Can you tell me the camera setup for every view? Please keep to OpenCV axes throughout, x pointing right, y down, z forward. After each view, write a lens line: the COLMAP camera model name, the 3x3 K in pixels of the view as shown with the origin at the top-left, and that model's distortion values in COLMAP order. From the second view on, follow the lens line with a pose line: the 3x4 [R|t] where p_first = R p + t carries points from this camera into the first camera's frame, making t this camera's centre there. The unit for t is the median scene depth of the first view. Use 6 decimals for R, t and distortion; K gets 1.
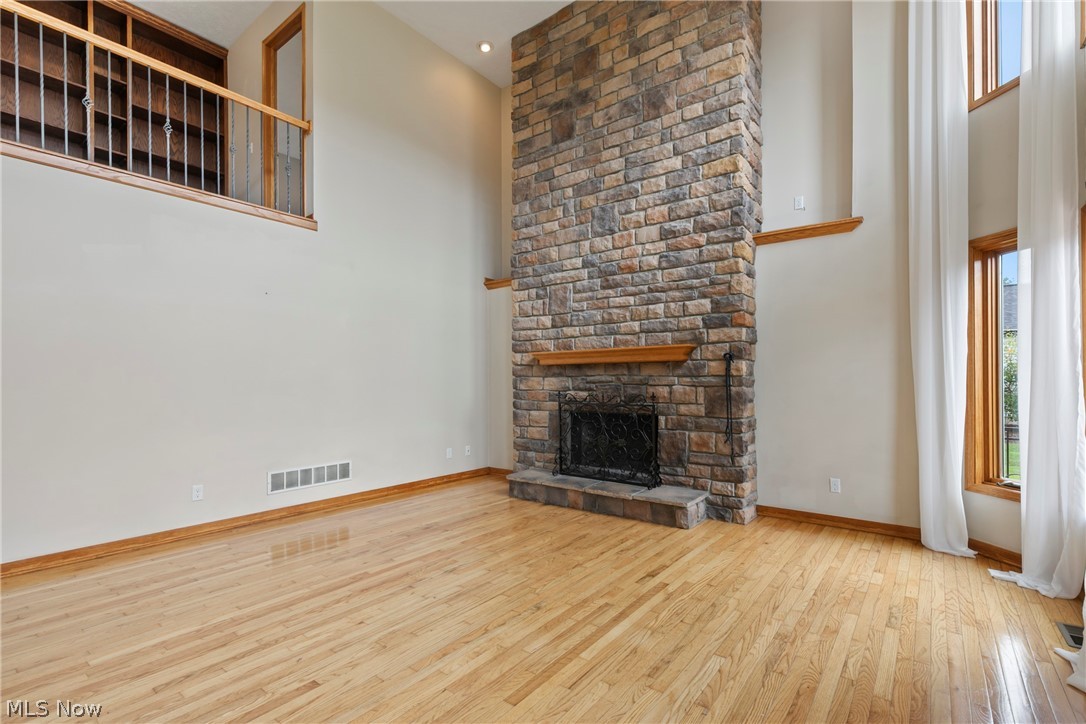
lens RADIAL K [[491.8, 0, 531.8], [0, 491.8, 381.7], [0, 0, 1]] dist [0.004288, -0.001184]
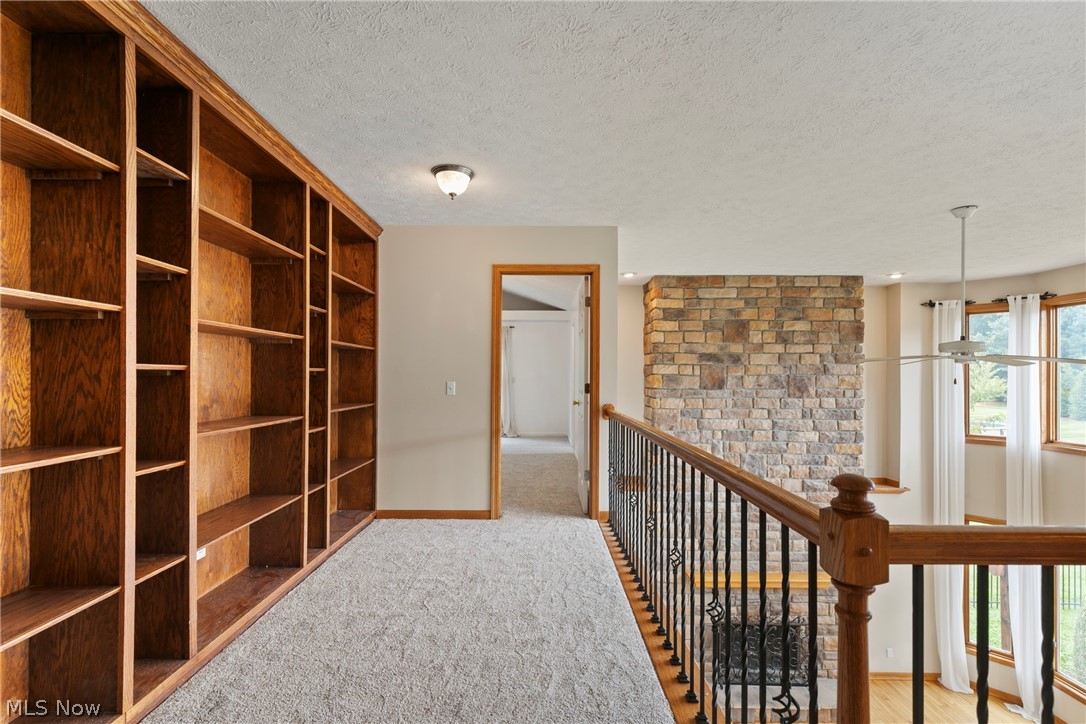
lens RADIAL K [[491.8, 0, 542.5], [0, 491.8, 382.8], [0, 0, 1]] dist [0.004288, -0.001184]
pose [[0.791701, 0.003607, 0.610898, -1.116792], [-0.004055, 0.999992, -0.000649, -0.583194], [-0.610895, -0.001963, 0.791709, 0.383465]]
